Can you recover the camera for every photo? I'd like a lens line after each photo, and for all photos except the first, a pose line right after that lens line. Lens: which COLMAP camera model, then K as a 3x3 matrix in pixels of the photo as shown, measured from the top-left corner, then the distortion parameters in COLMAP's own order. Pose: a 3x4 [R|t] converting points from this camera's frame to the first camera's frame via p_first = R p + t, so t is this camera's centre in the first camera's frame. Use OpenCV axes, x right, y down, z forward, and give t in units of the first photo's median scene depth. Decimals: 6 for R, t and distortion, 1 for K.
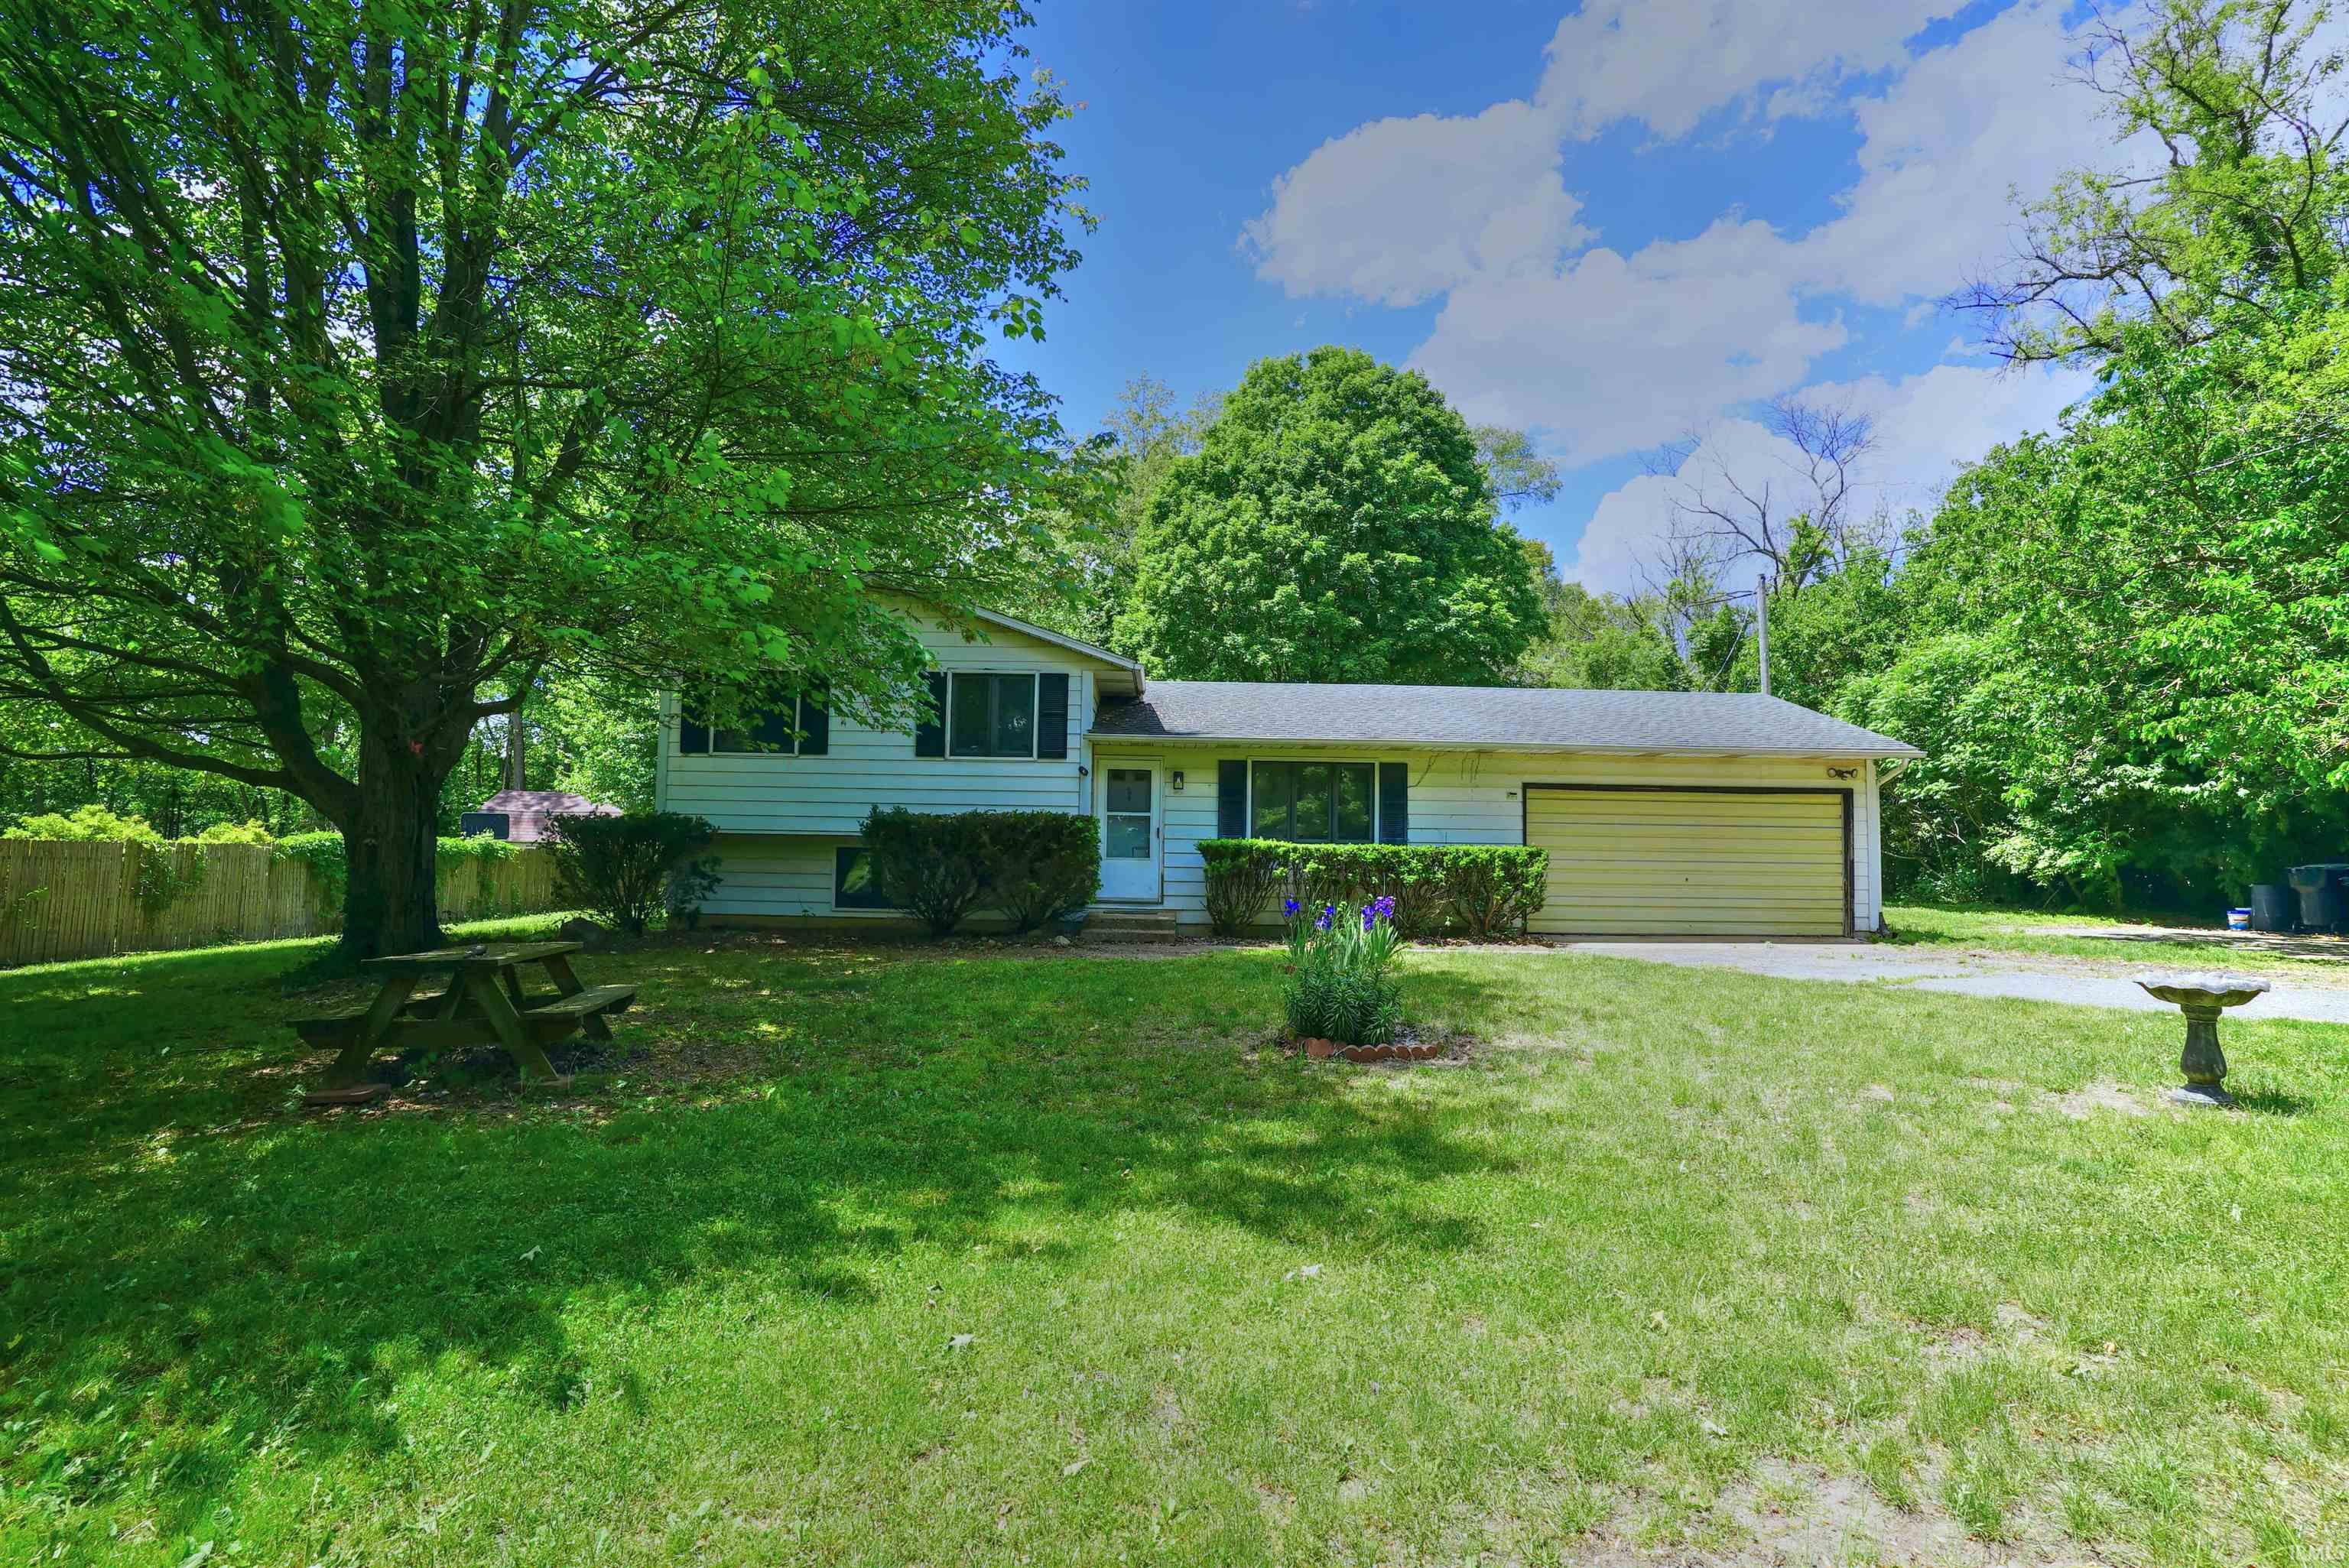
lens RADIAL K [[1170.6, 0, 1174.5], [0, 1170.6, 784.0], [0, 0, 1]] dist [-0.047151, 0.000192]
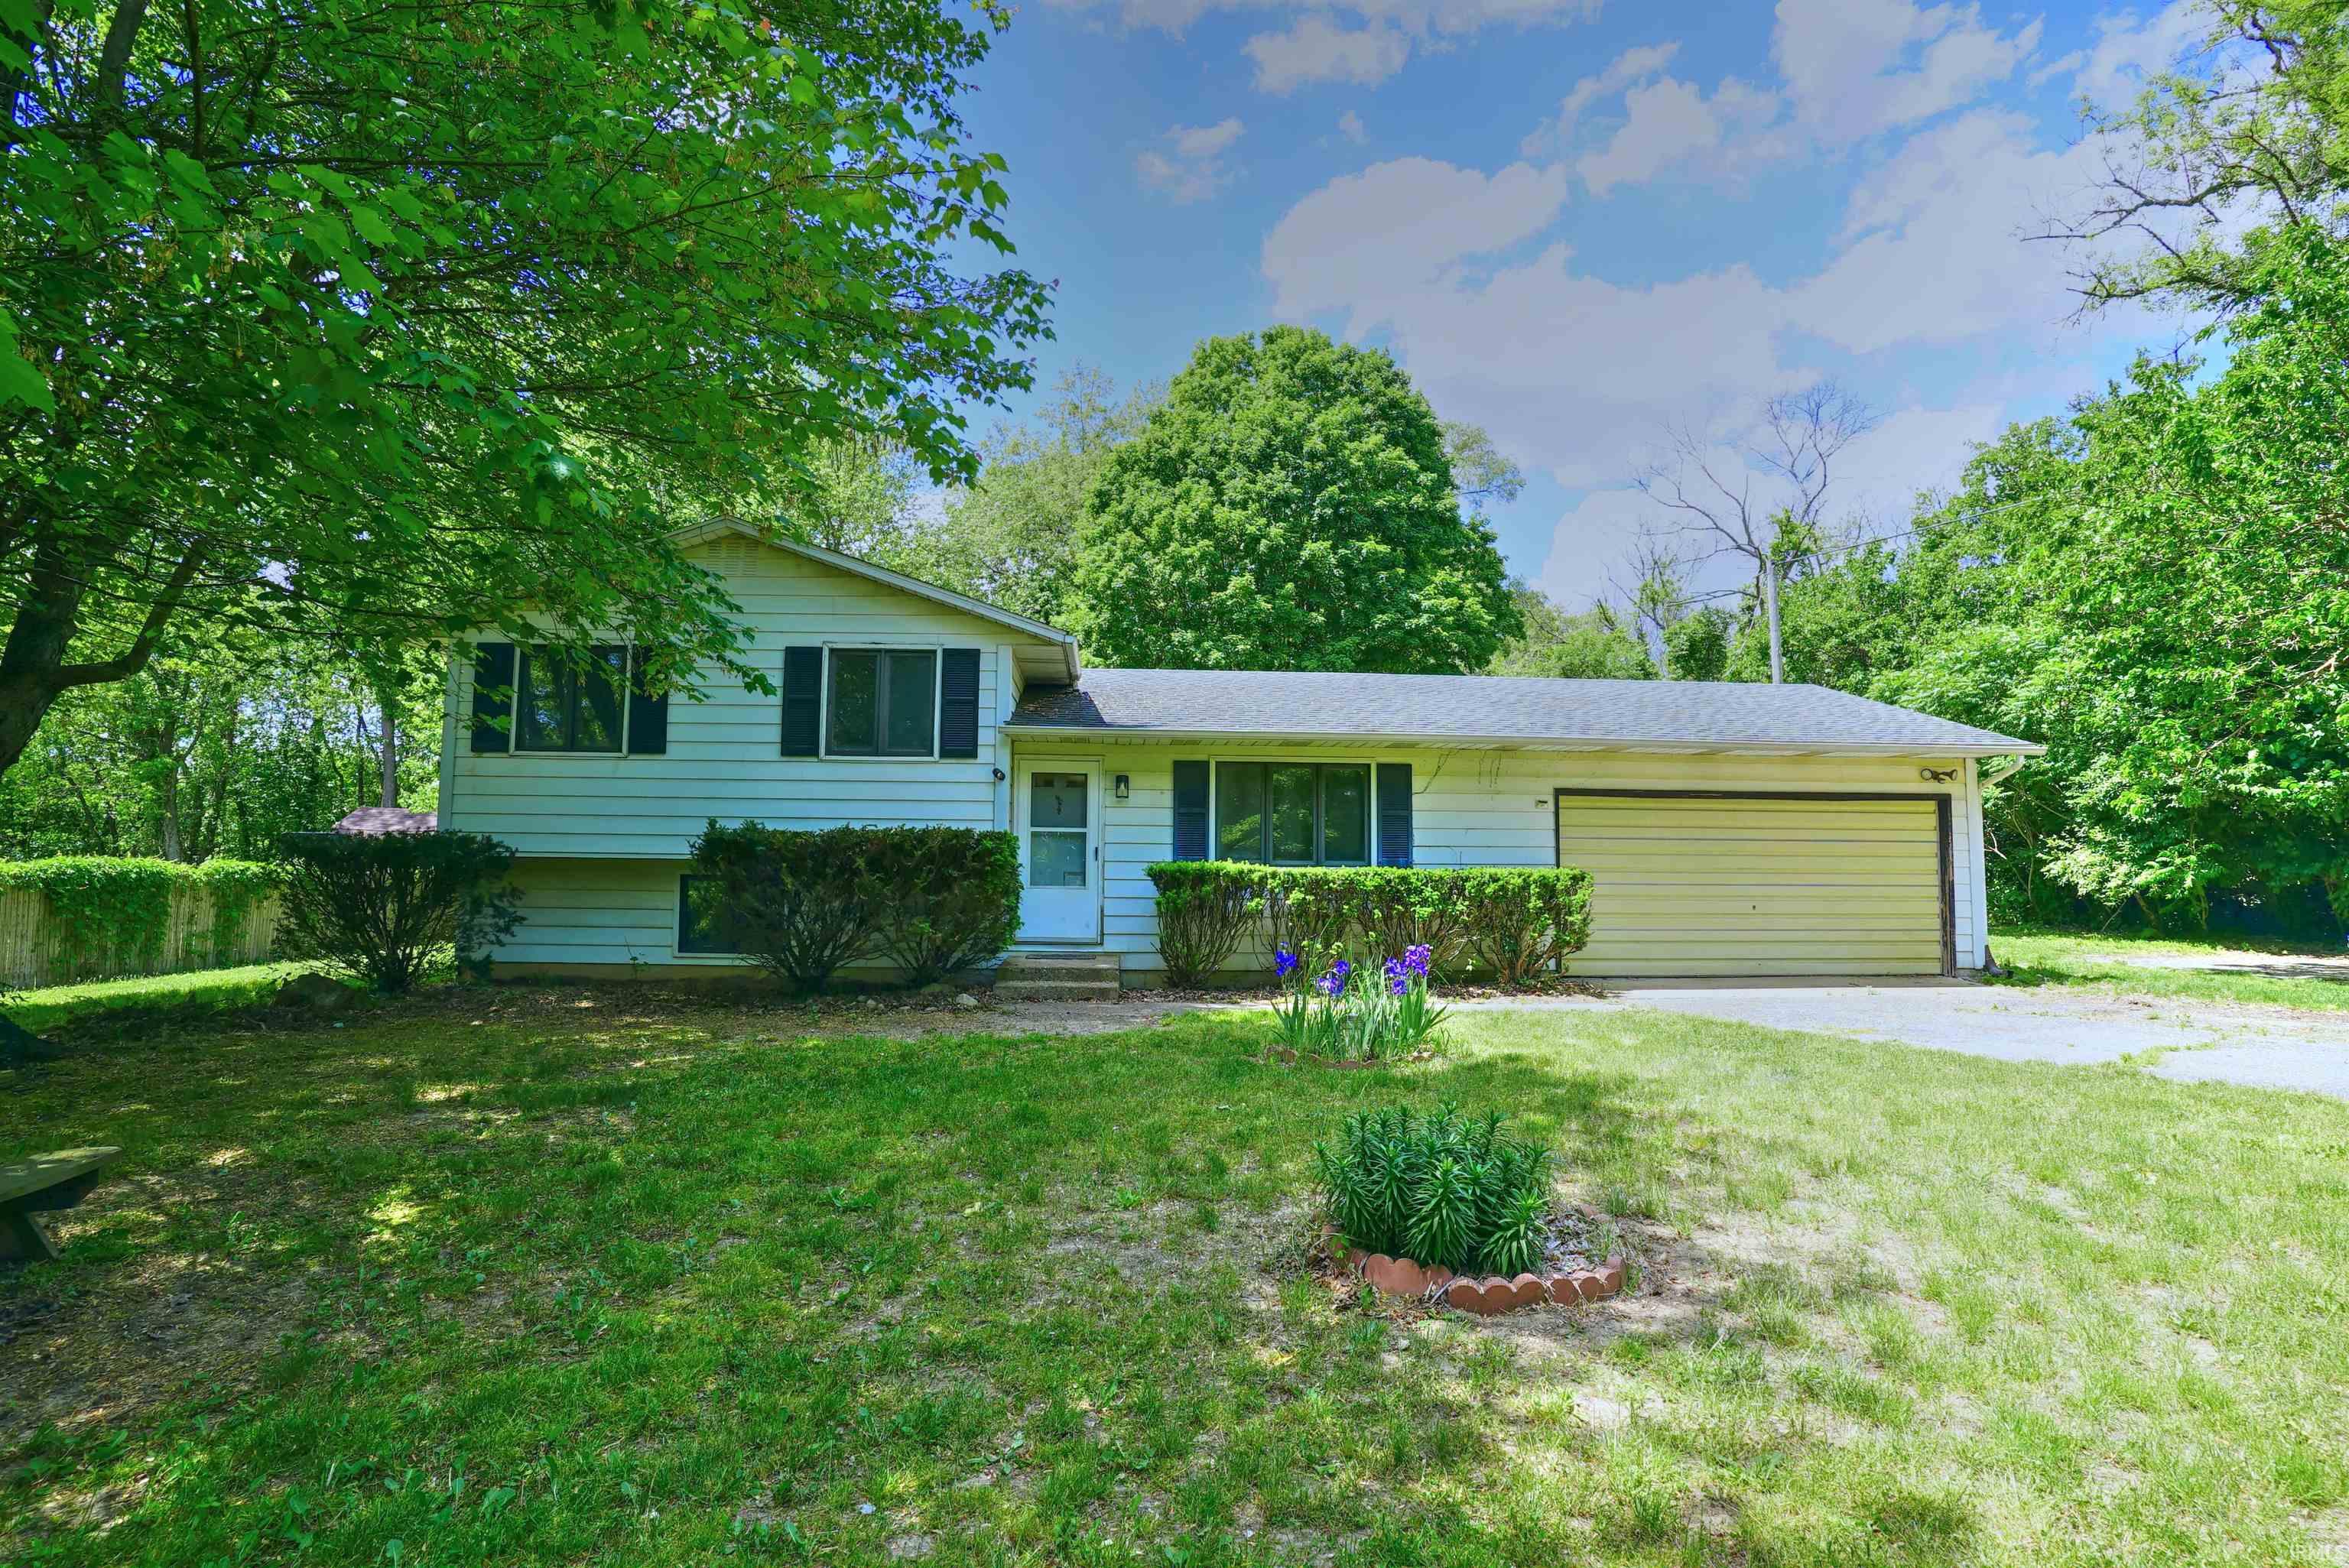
lens RADIAL K [[1170.6, 0, 1174.5], [0, 1170.6, 784.0], [0, 0, 1]] dist [-0.047151, 0.000192]
pose [[0.998814, -0.003222, 0.048584, 0.000166], [0.003965, 0.999877, -0.015204, 0.006215], [-0.048529, 0.015379, 0.998703, 0.187096]]
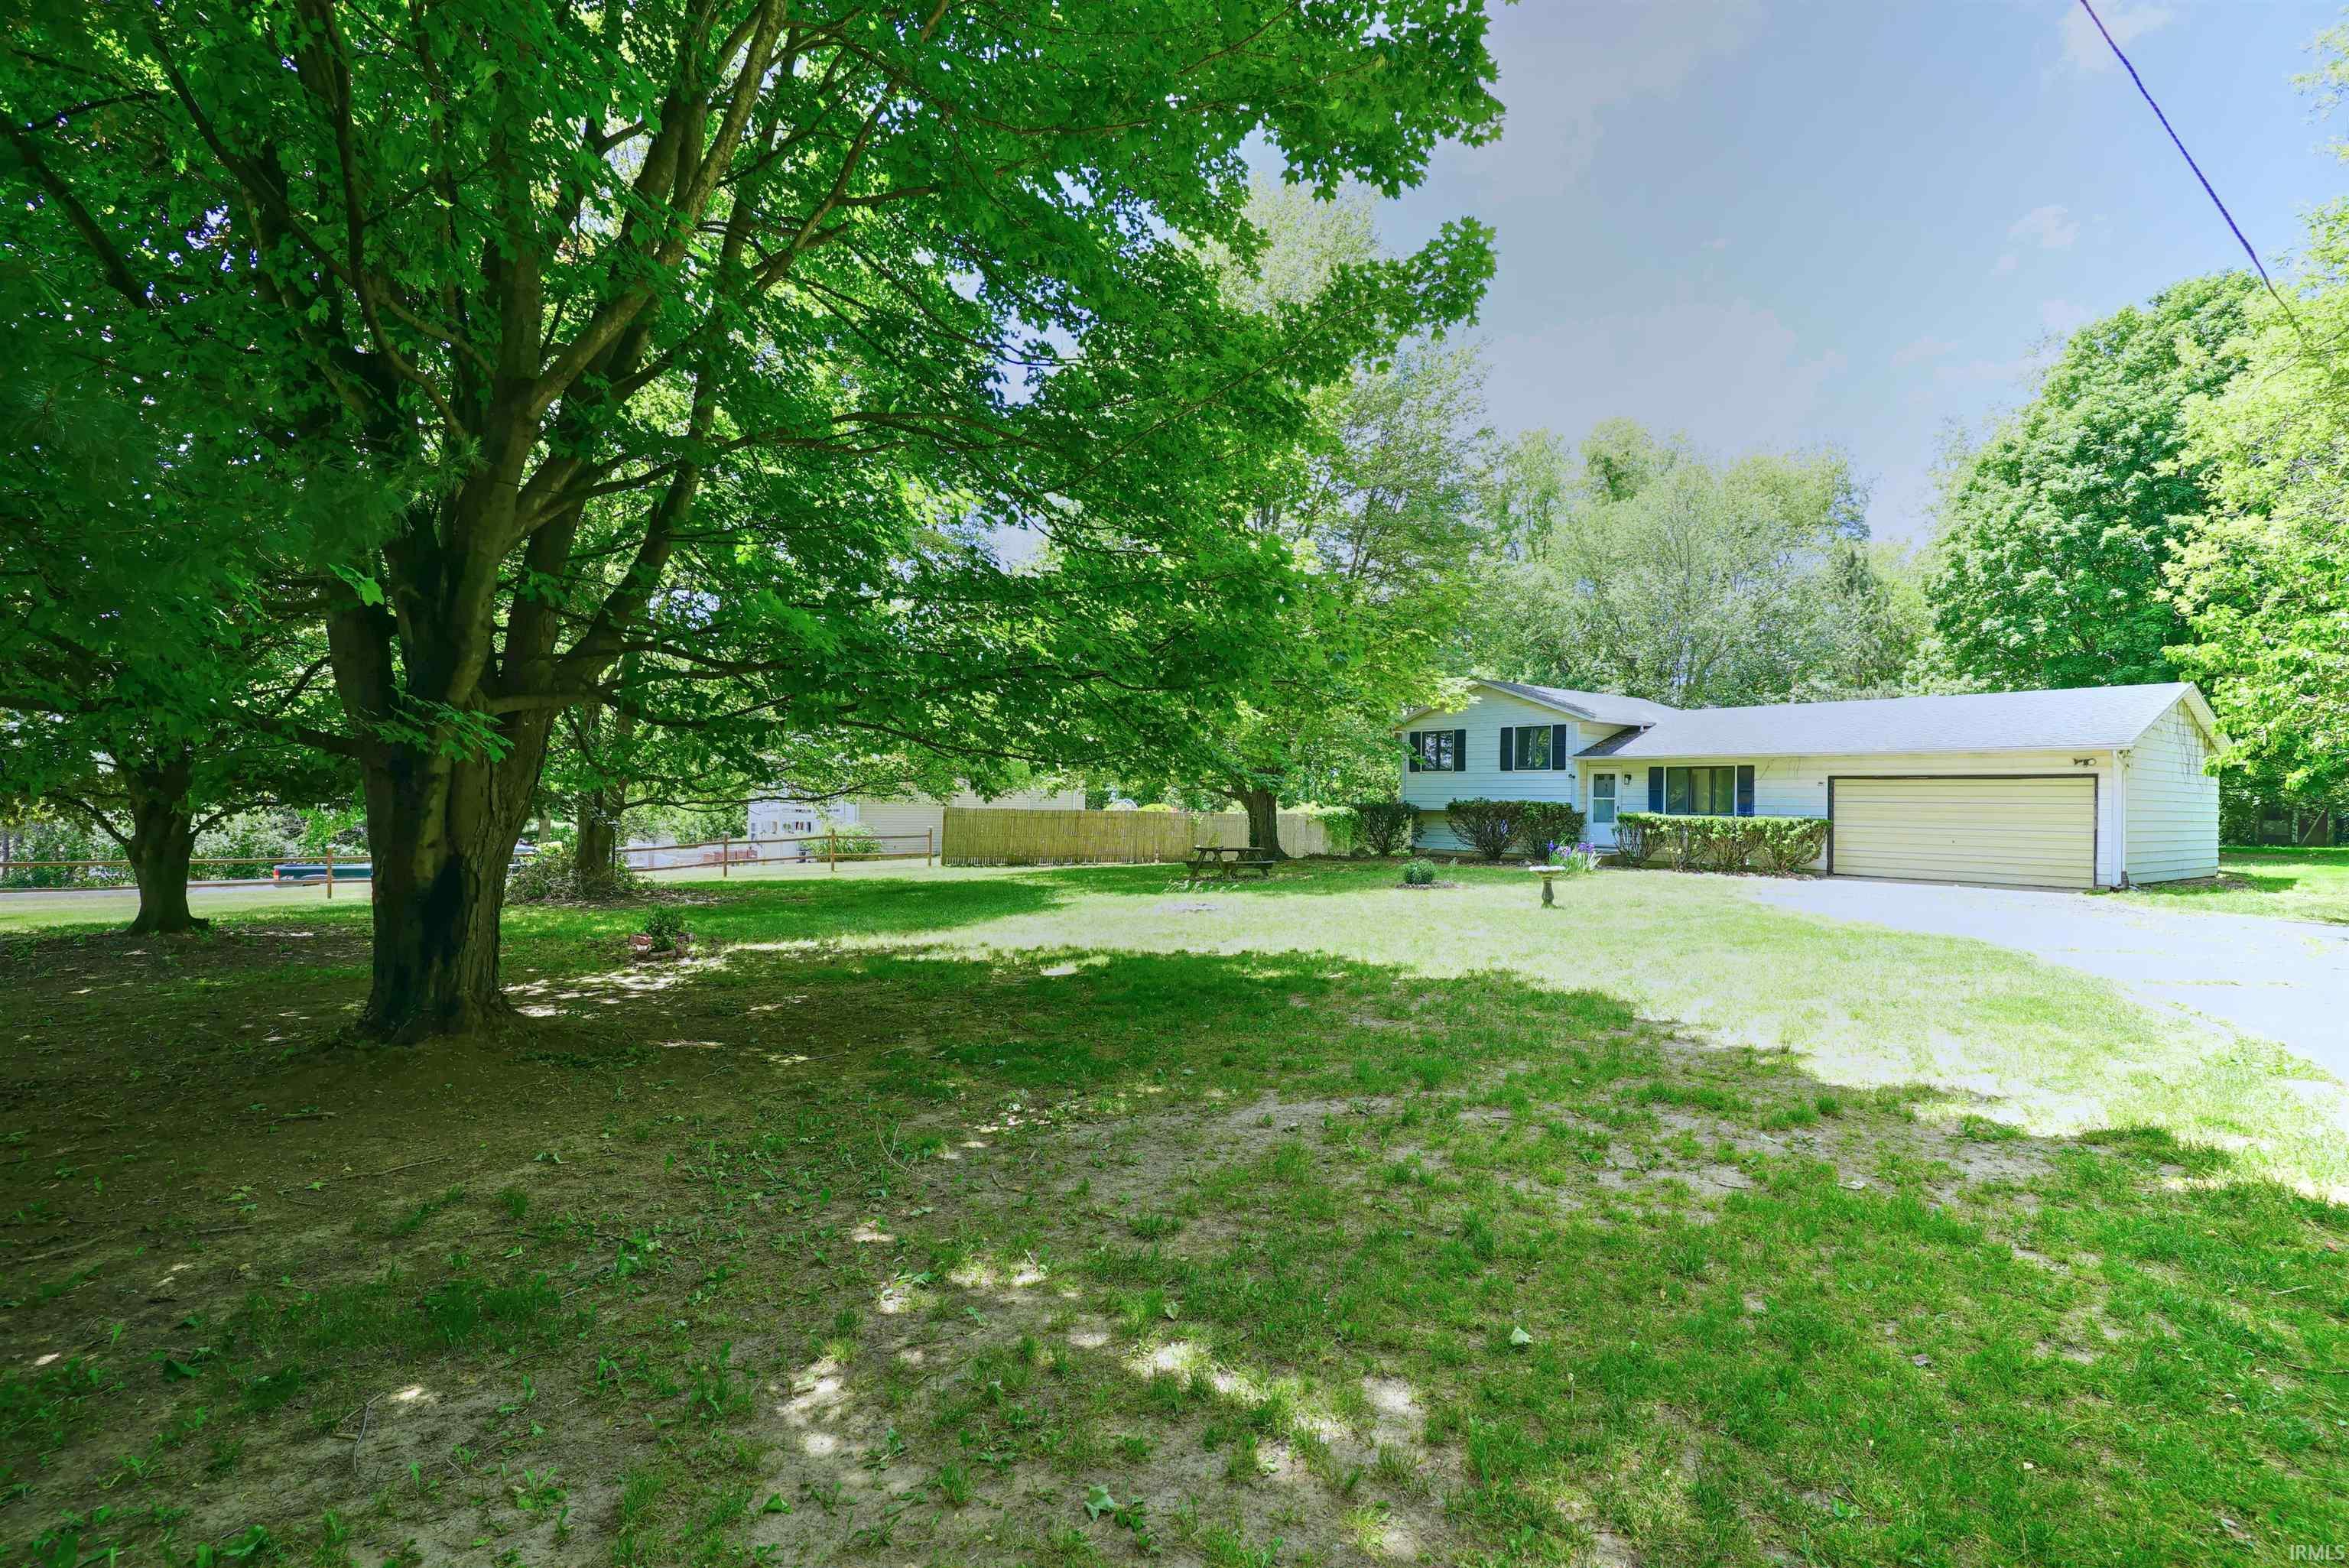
lens RADIAL K [[1170.6, 0, 1174.5], [0, 1170.6, 784.0], [0, 0, 1]] dist [-0.047151, 0.000192]
pose [[0.585637, -0.018838, -0.810355, 0.876113], [0.048969, 0.998726, 0.012173, -0.043526], [0.809093, -0.046811, 0.585813, -0.498304]]
